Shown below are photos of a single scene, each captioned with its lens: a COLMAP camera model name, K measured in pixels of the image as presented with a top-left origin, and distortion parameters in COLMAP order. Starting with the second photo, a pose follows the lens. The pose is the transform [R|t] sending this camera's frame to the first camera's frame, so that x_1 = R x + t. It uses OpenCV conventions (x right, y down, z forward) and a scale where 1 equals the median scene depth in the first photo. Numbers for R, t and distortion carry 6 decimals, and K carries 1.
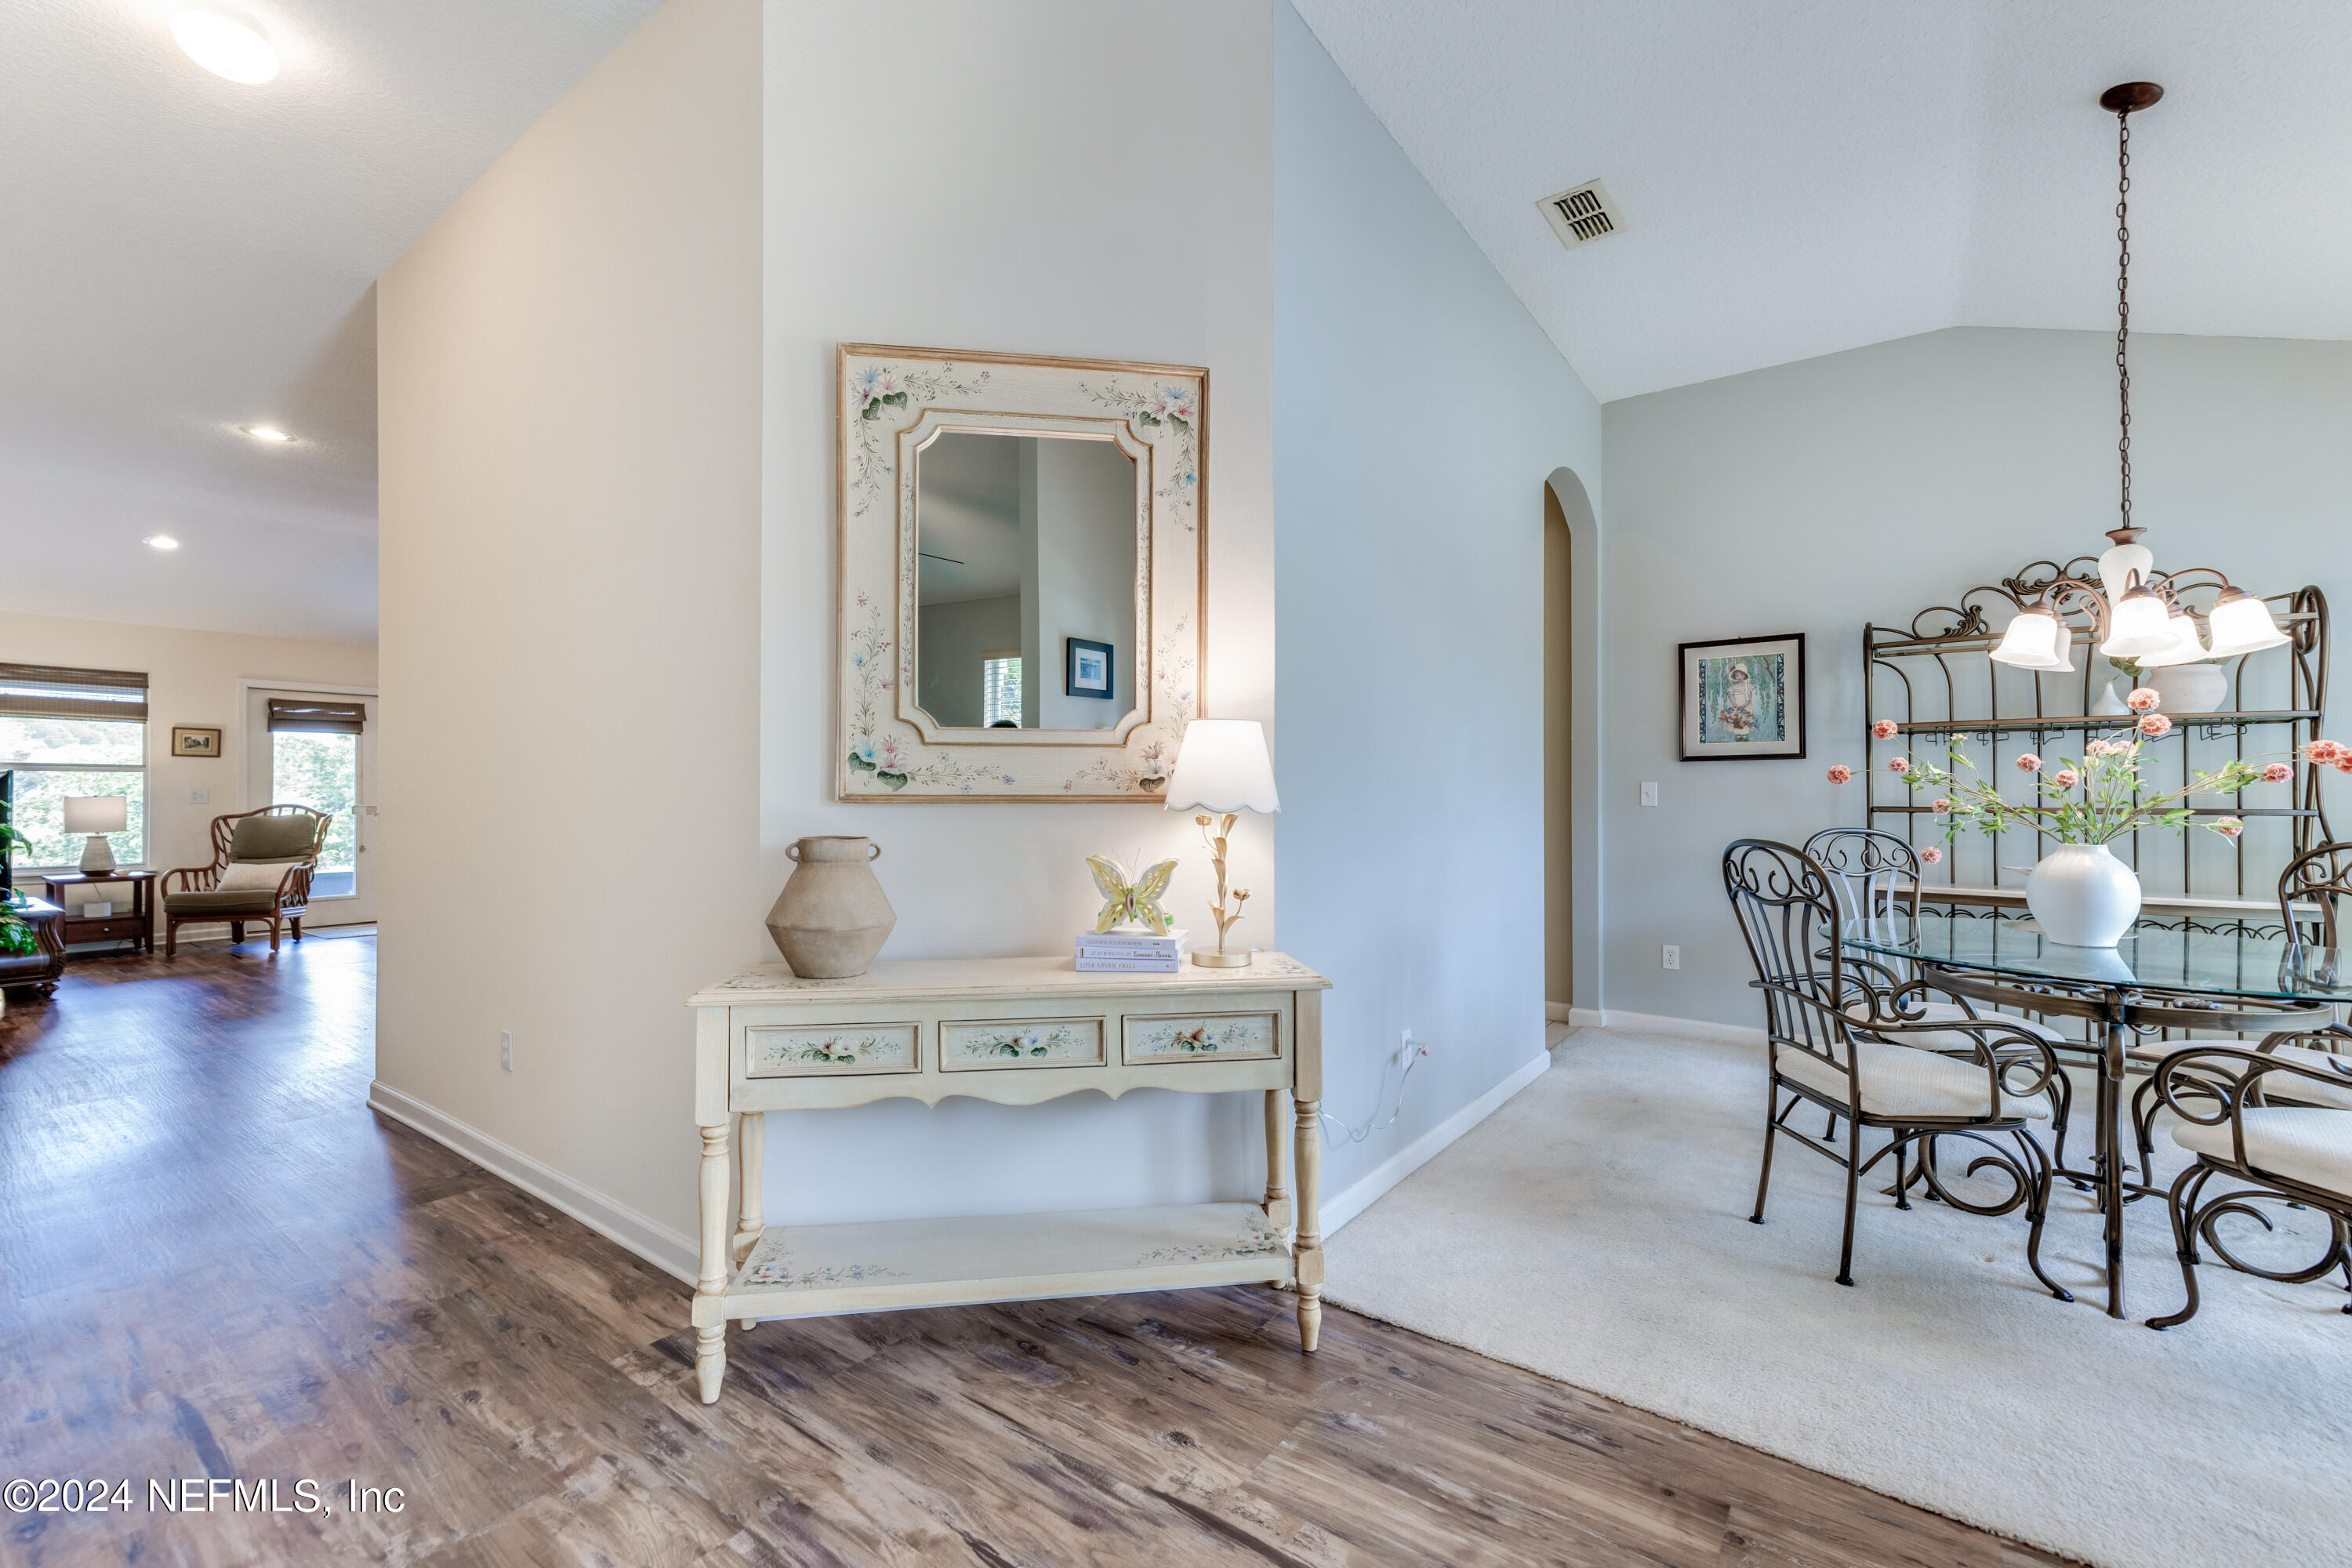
lens RADIAL K [[1013.9, 0, 1097.5], [0, 1013.9, 794.6], [0, 0, 1]] dist [0.008696, -0.000864]
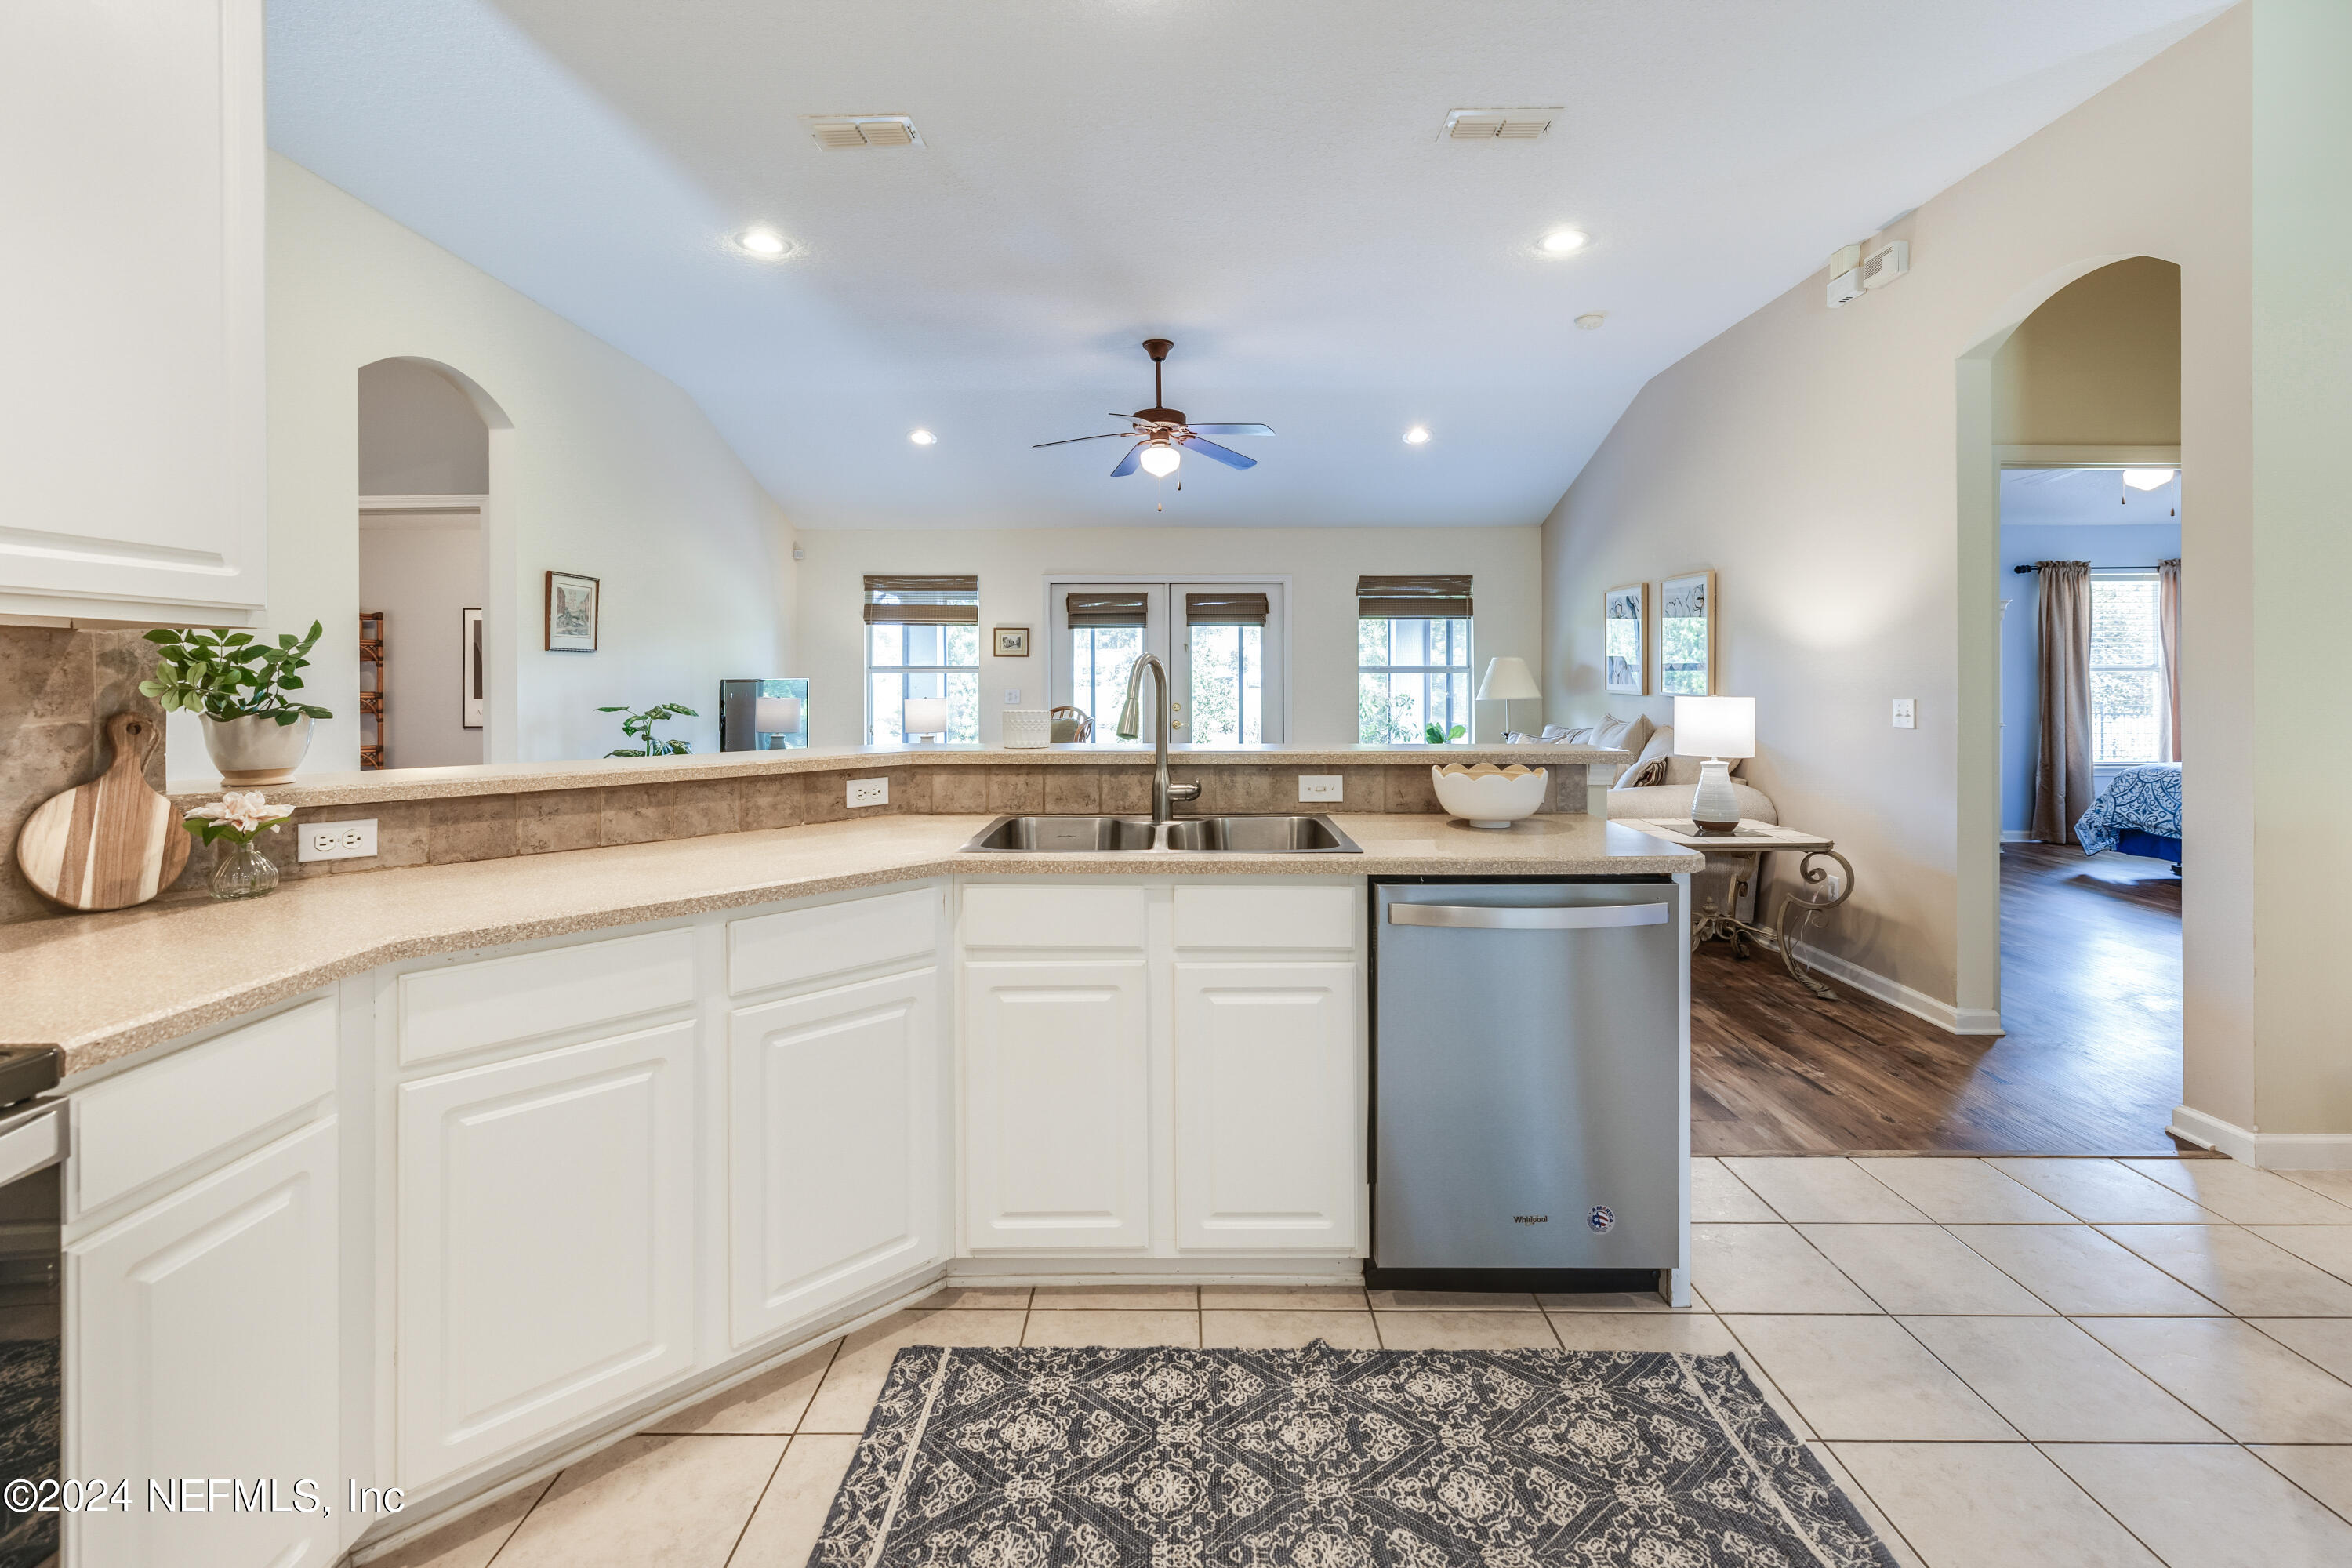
lens RADIAL K [[1013.9, 0, 1169.0], [0, 1013.9, 682.3], [0, 0, 1]] dist [0.008696, -0.000864]
pose [[0.628875, 0.001134, -0.777506, -0.023311], [0.006915, 0.999951, 0.007051, -0.018374], [0.777476, -0.009811, 0.628836, 0.501061]]
